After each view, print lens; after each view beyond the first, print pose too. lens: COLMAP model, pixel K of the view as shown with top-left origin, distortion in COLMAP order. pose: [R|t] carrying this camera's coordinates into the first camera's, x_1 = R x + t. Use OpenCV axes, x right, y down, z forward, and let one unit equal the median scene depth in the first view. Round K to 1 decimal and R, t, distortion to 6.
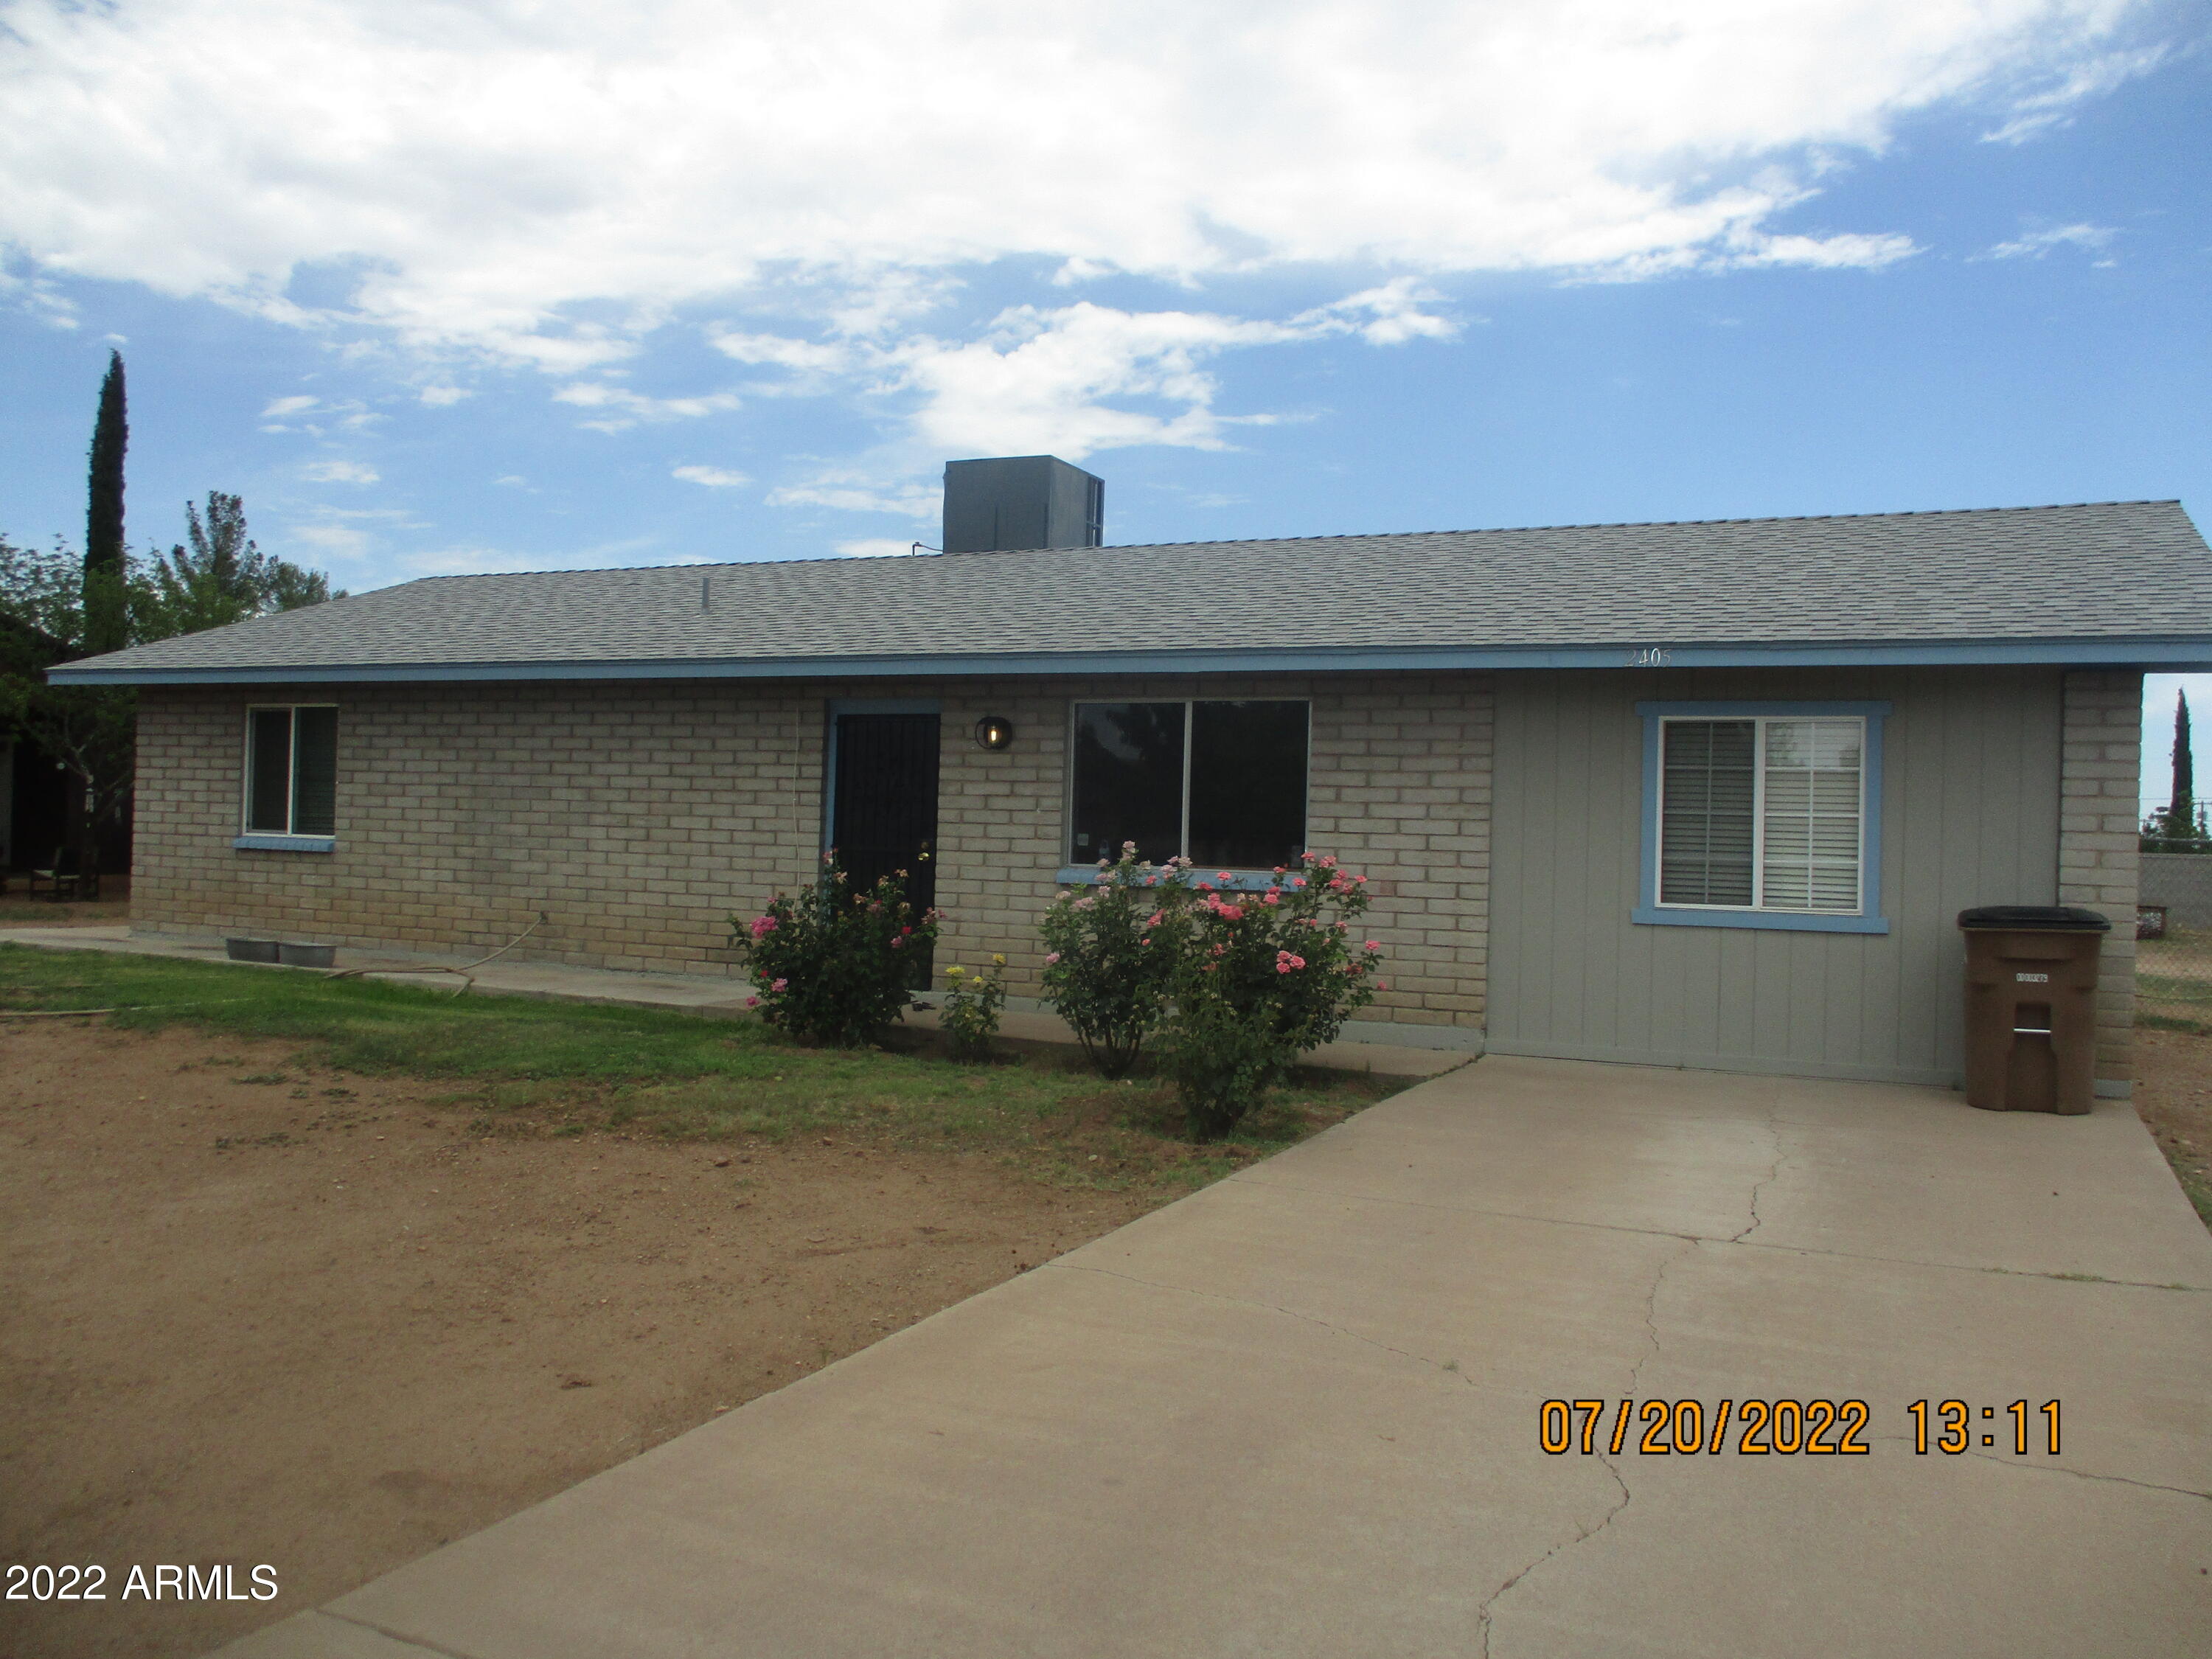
lens RADIAL K [[1801.7, 0, 1052.4], [0, 1801.7, 795.3], [0, 0, 1]] dist [-0.015808, 0.004762]
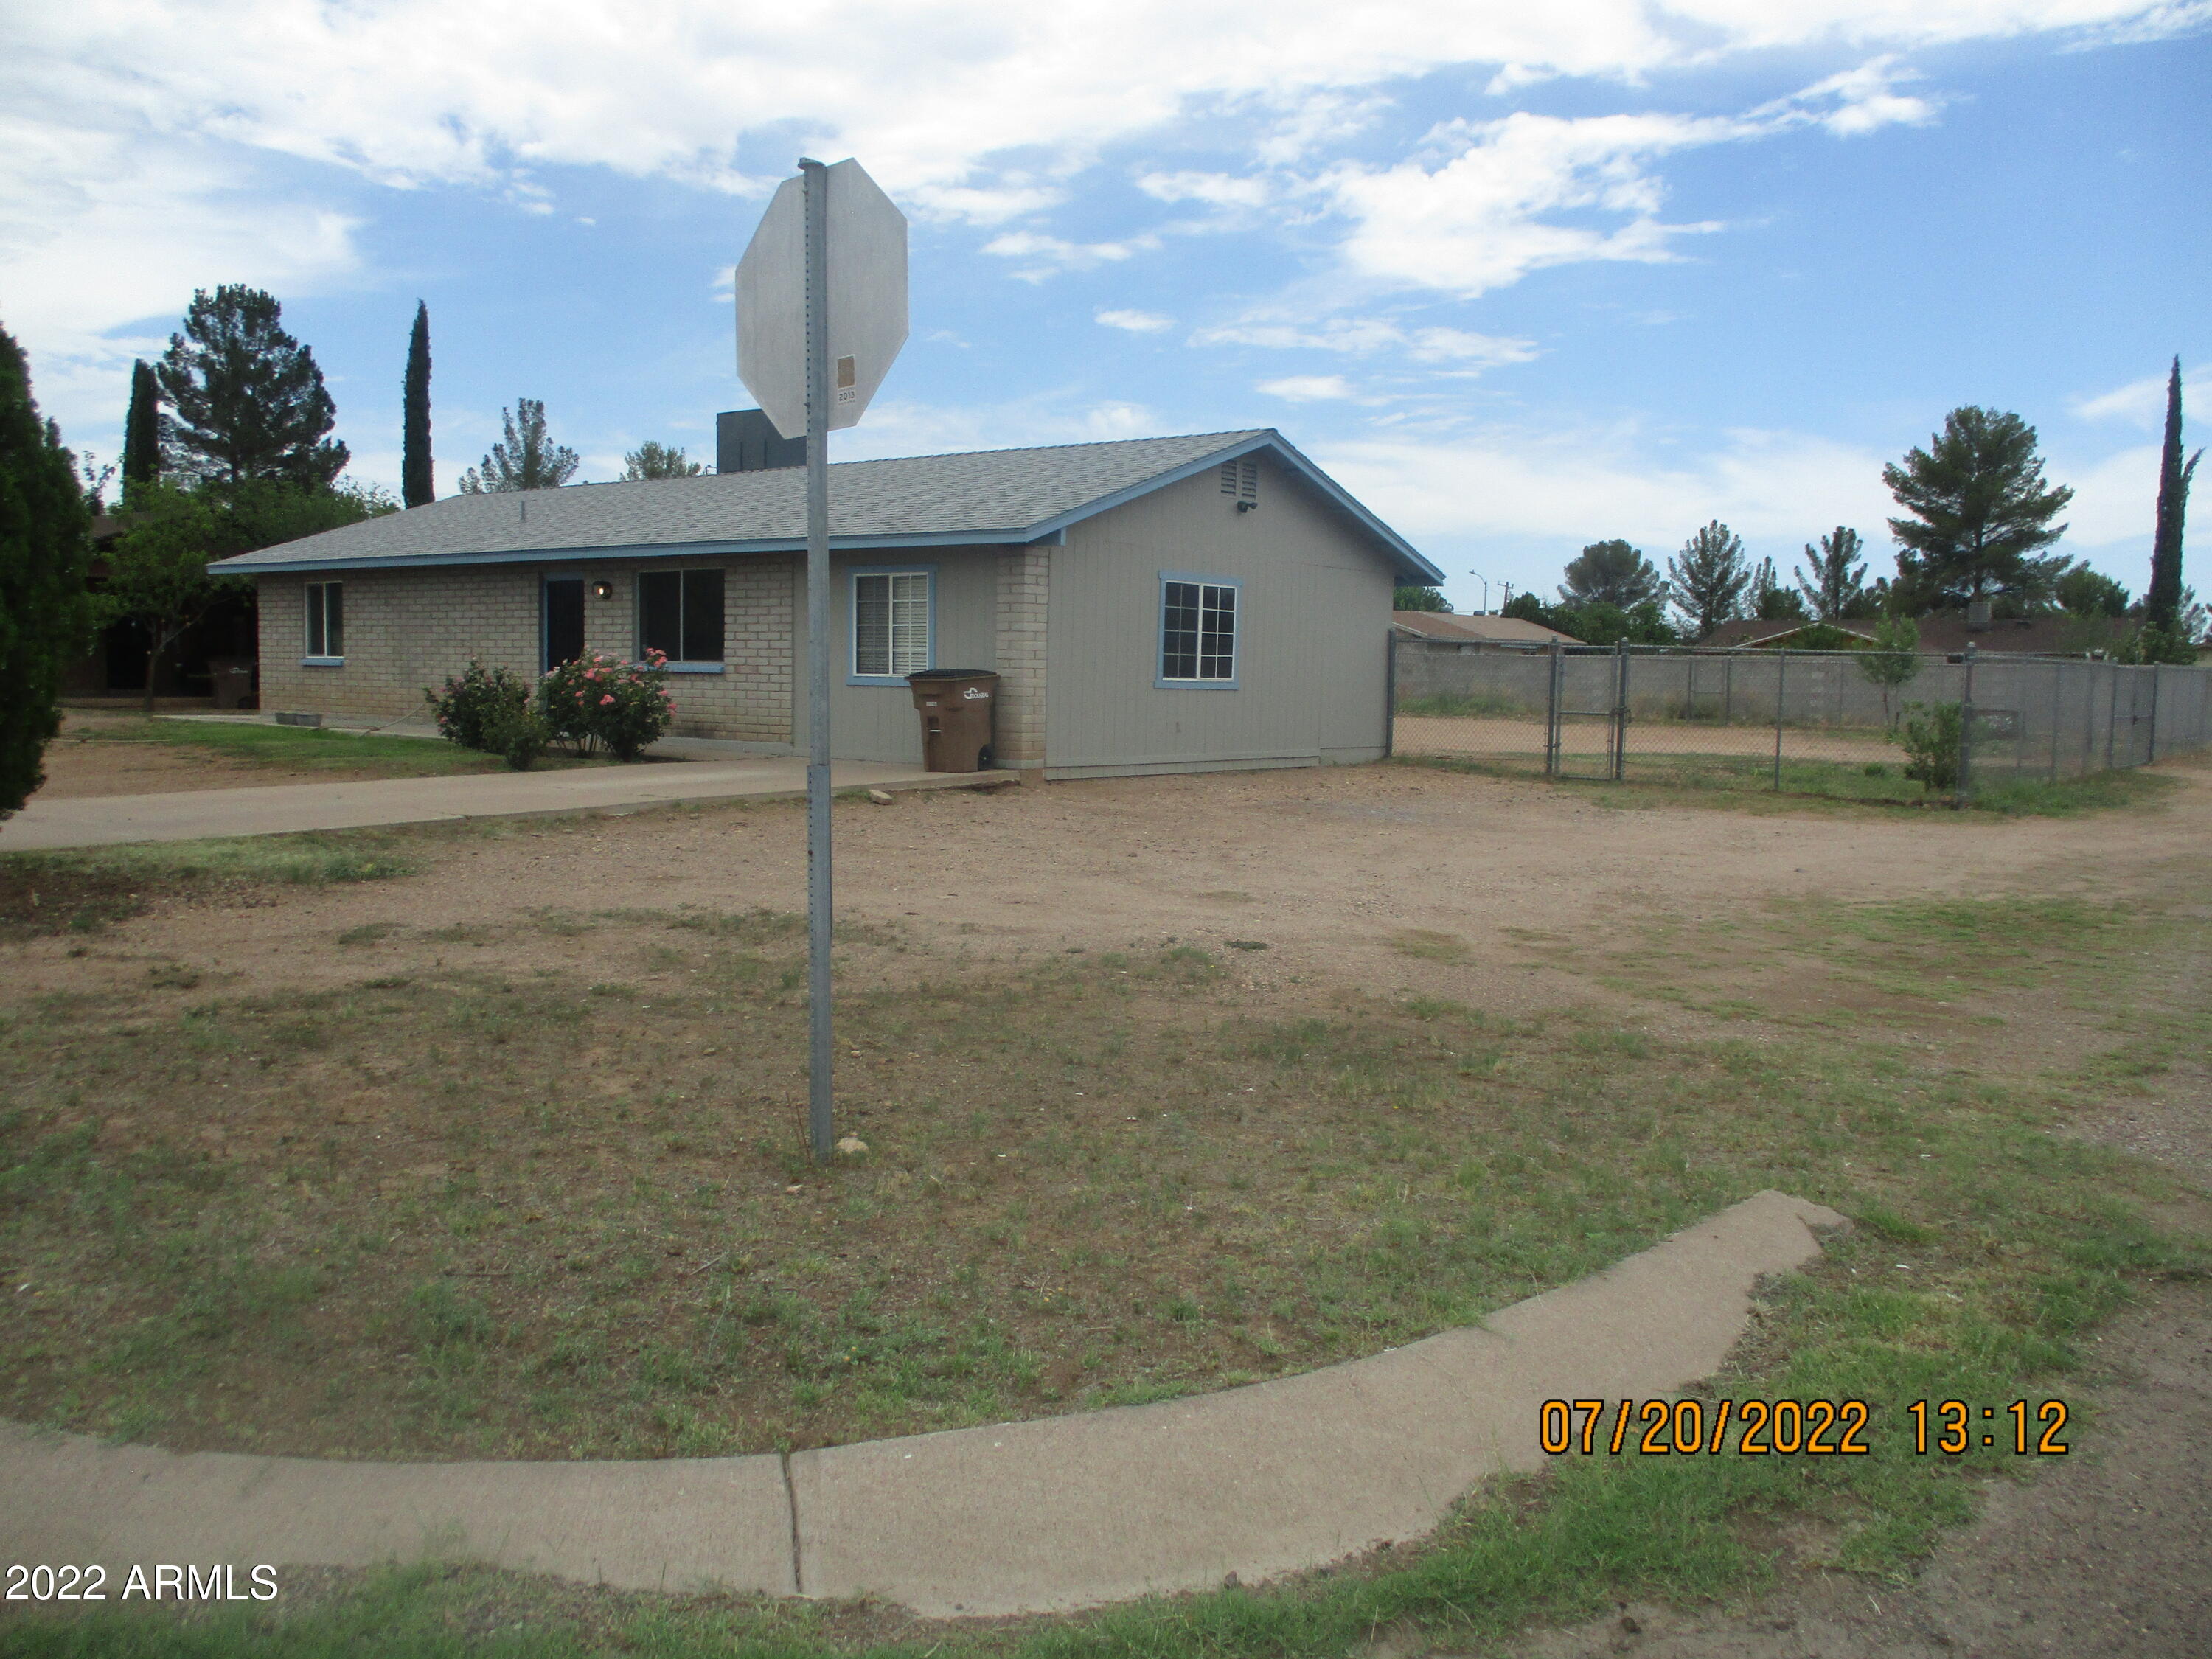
lens RADIAL K [[1801.7, 0, 1085.9], [0, 1801.7, 792.1], [0, 0, 1]] dist [-0.015808, 0.004762]
pose [[0.975761, 0.000174, -0.218839, 0.281725], [0.018583, 0.996322, 0.083652, 0.008570], [0.218048, -0.085691, 0.972169, -0.228084]]
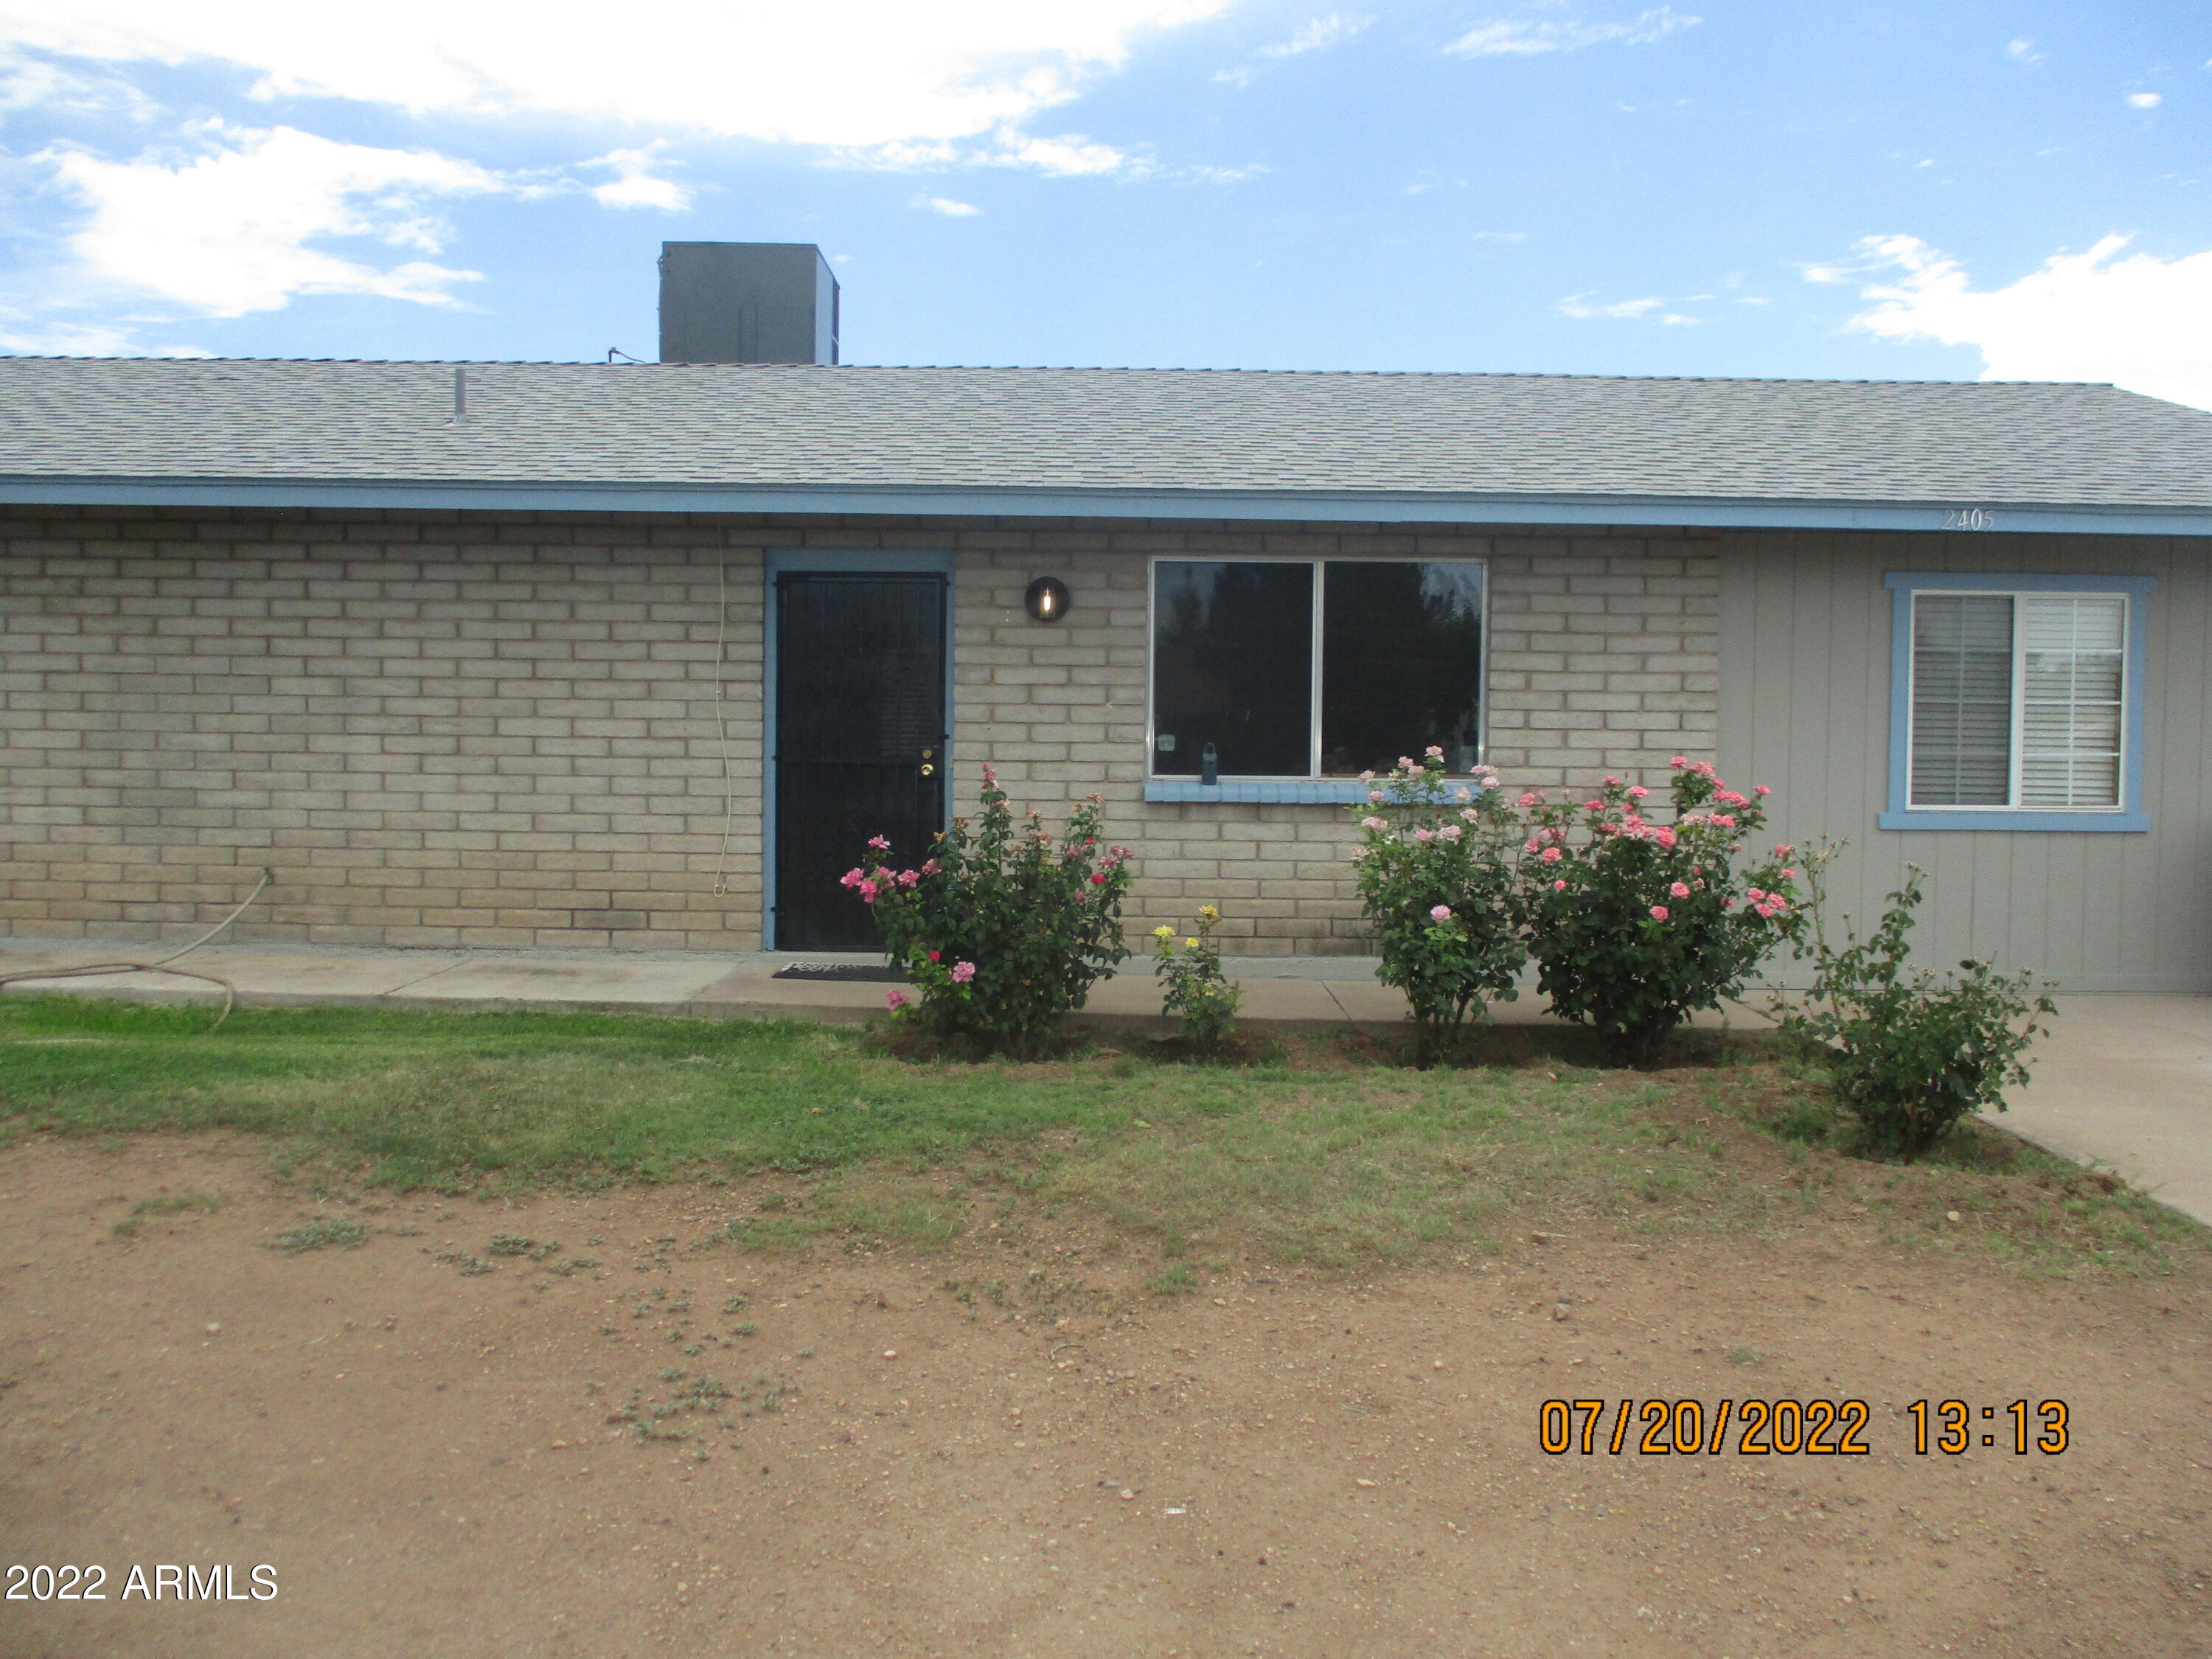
lens RADIAL K [[1801.7, 0, 1119.4], [0, 1801.7, 832.8], [0, 0, 1]] dist [-0.015808, 0.004762]
pose [[0.903470, -0.040677, 0.426717, -0.274148], [0.004334, 0.996303, 0.085798, -0.002292], [-0.428630, -0.075667, 0.900306, 0.271348]]
